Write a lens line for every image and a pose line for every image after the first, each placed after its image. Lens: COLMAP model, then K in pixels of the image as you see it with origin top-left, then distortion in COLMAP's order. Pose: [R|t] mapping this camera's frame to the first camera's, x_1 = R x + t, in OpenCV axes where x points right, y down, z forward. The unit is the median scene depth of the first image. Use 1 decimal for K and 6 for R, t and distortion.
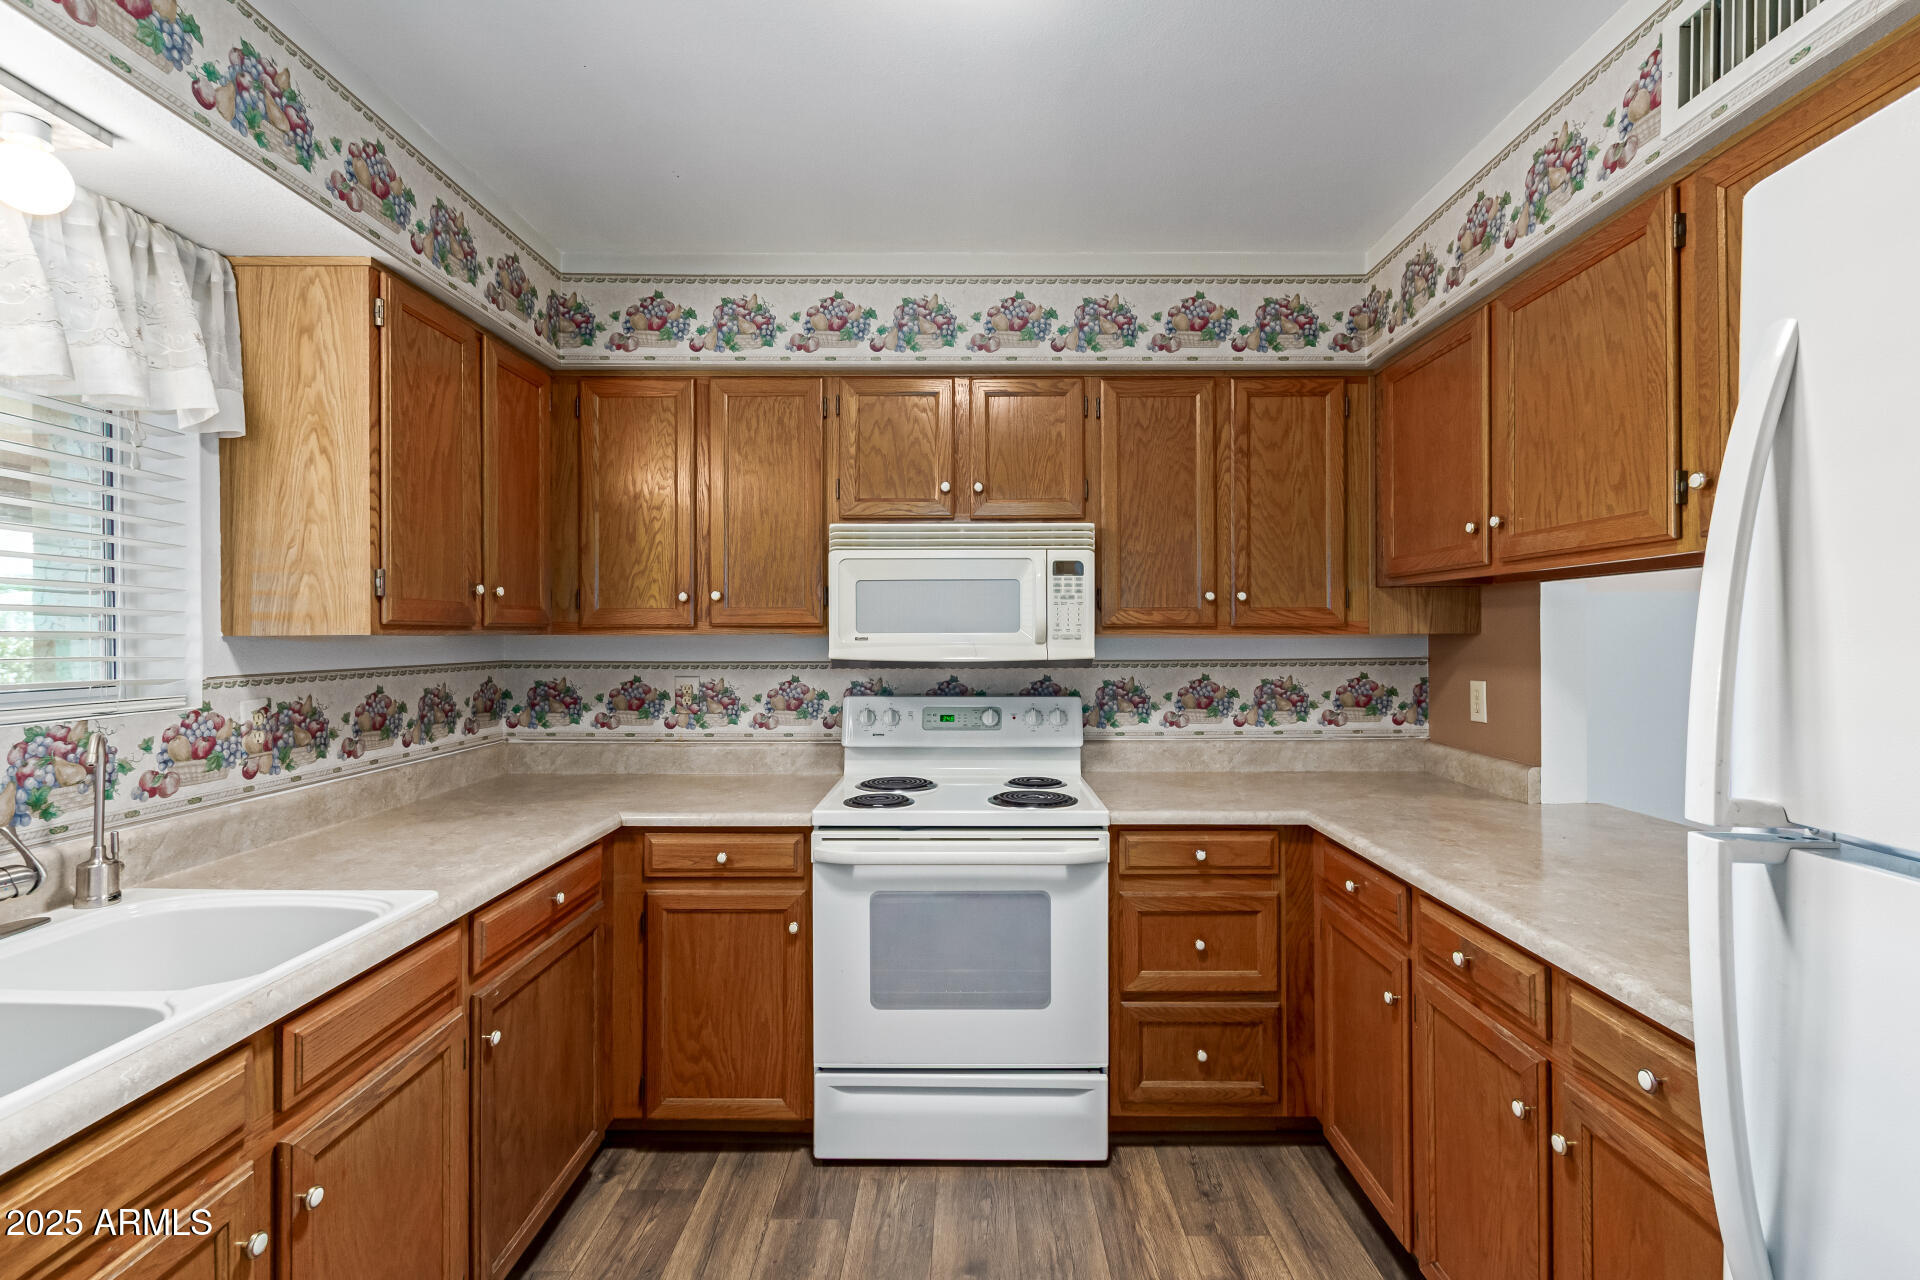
lens RADIAL K [[880.2, 0, 969.8], [0, 880.2, 634.7], [0, 0, 1]] dist [0.007685, -0.002781]
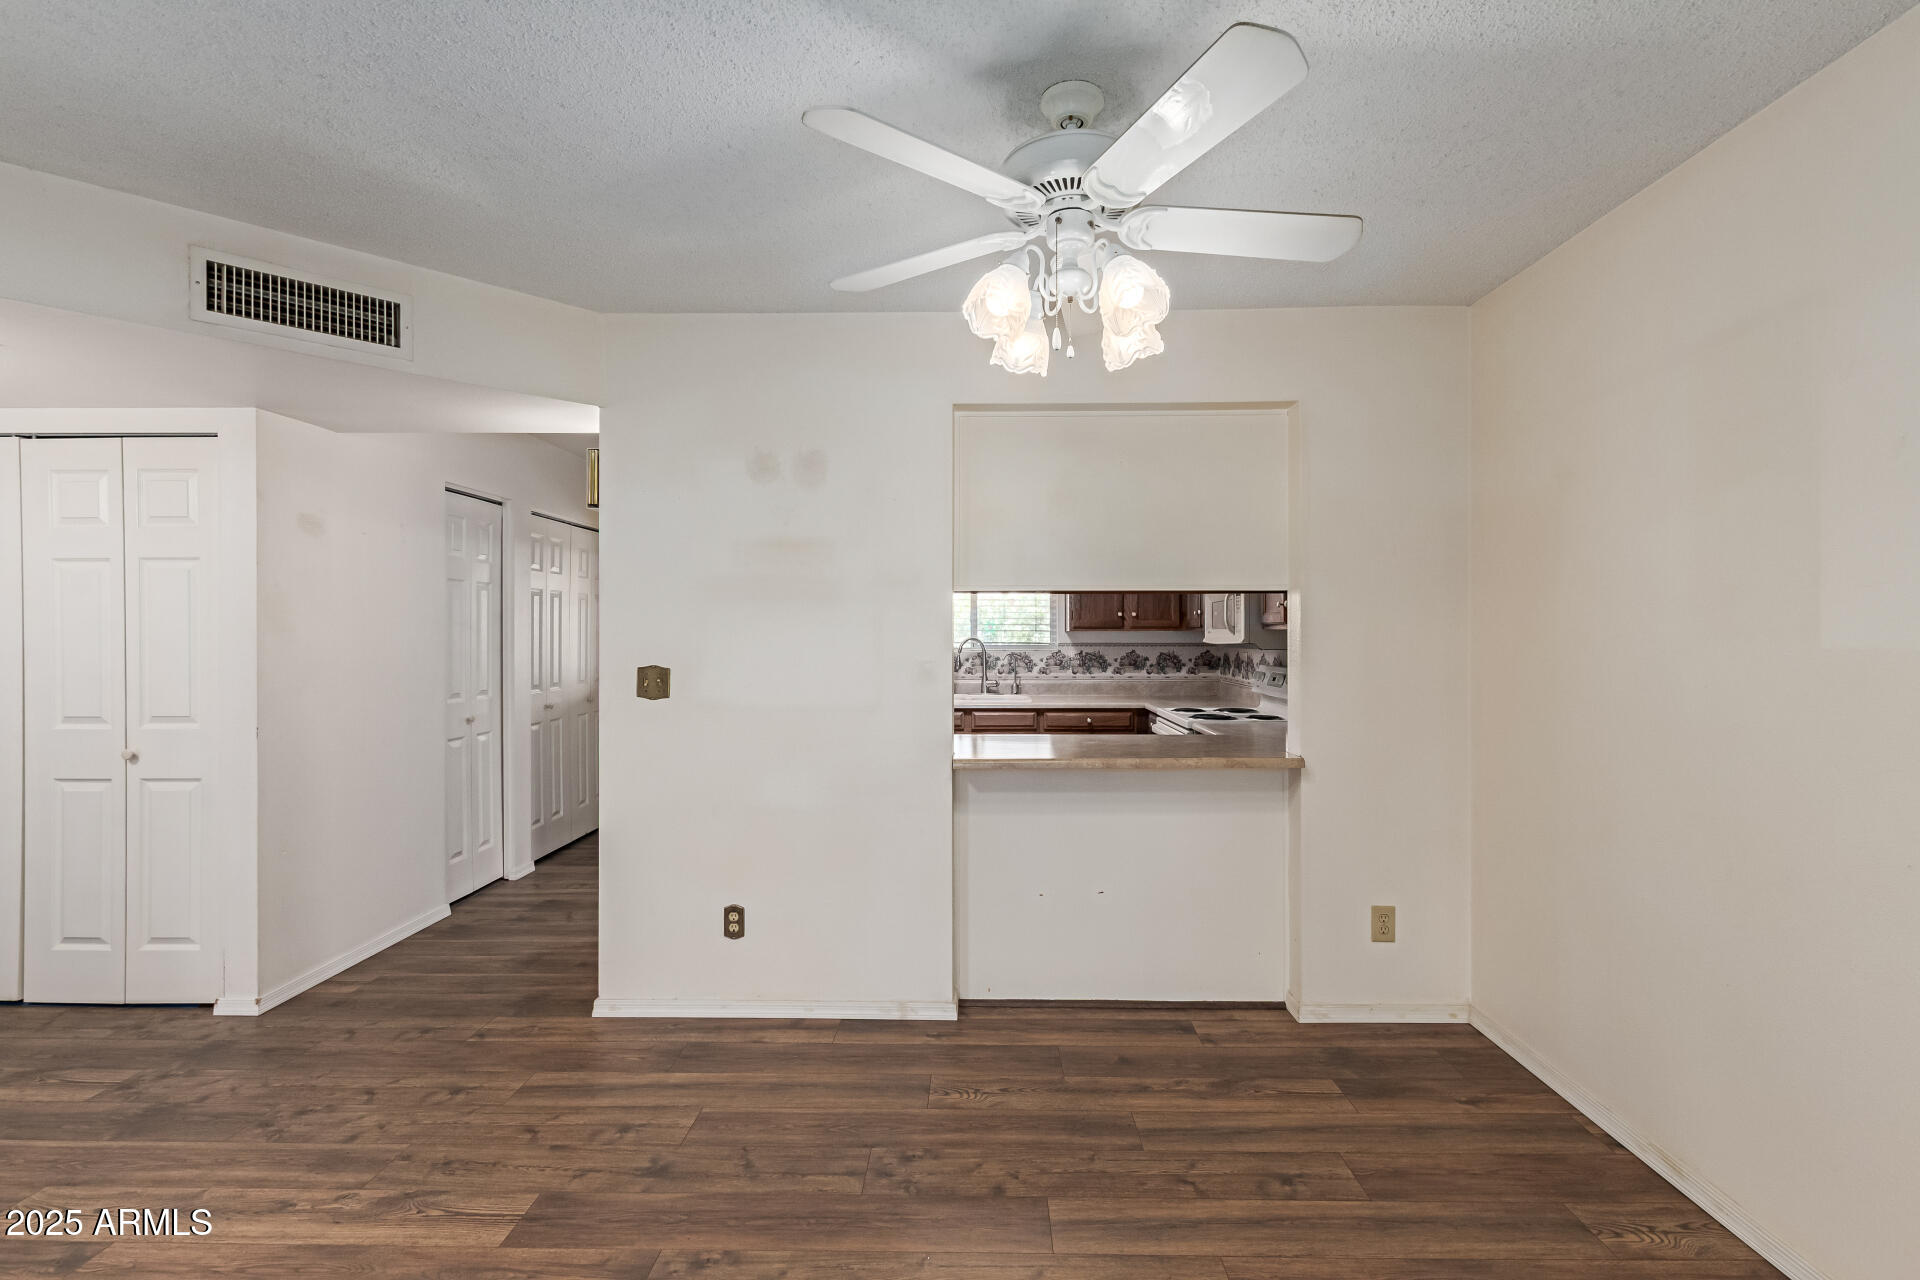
lens RADIAL K [[880.2, 0, 974.5], [0, 880.2, 637.3], [0, 0, 1]] dist [0.007685, -0.002781]
pose [[-0.033642, 0.008637, -0.999397, 2.693790], [-0.000822, 0.999962, 0.008670, -0.003422], [0.999434, 0.001113, -0.033633, 0.799489]]
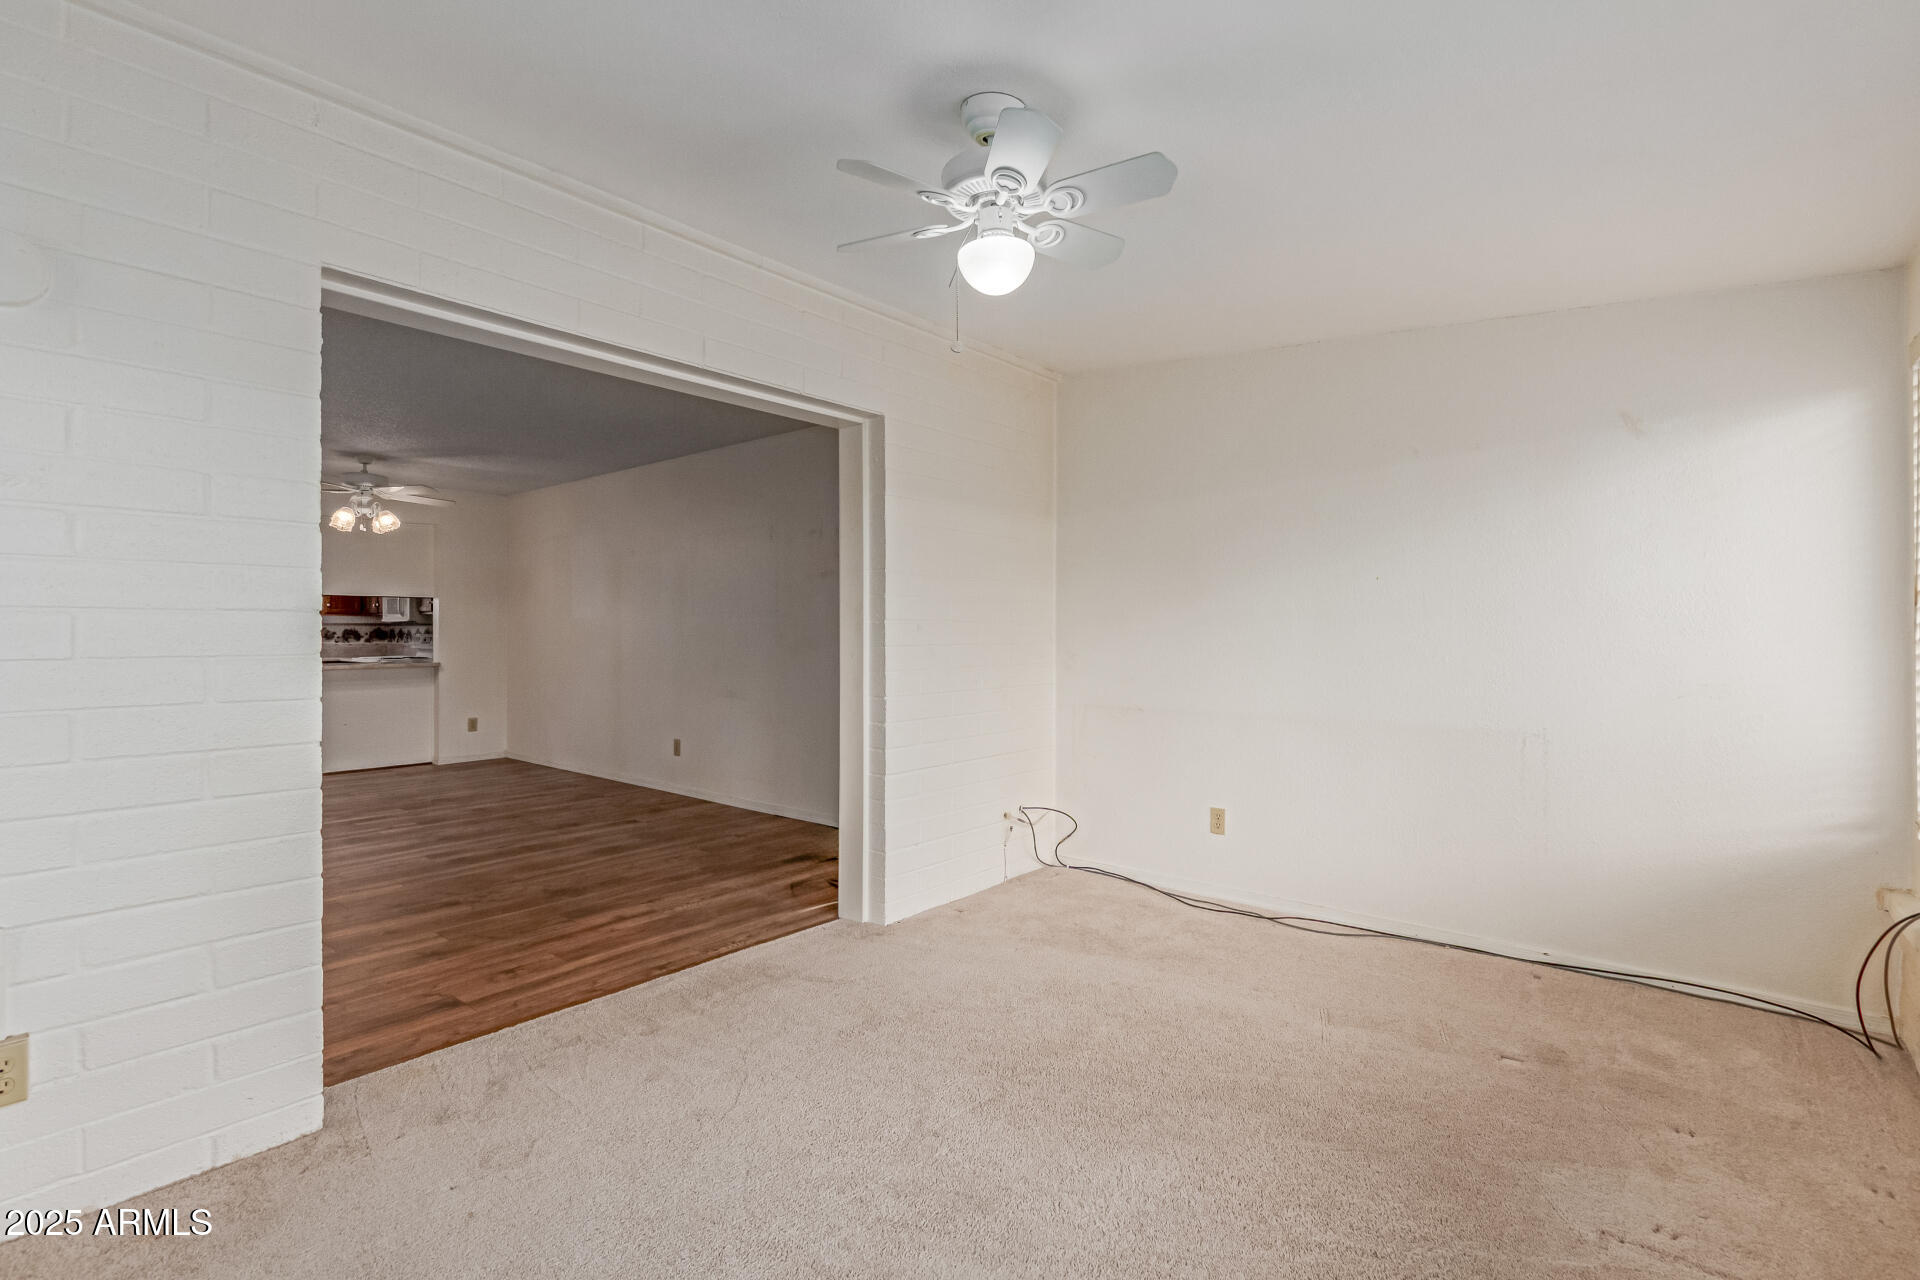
lens RADIAL K [[880.2, 0, 966.3], [0, 880.2, 634.0], [0, 0, 1]] dist [0.007685, -0.002781]
pose [[0.753278, 0.011781, -0.657597, 5.902215], [-0.003626, 0.999899, 0.013760, 0.026101], [0.657693, -0.007981, 0.753244, -0.229153]]
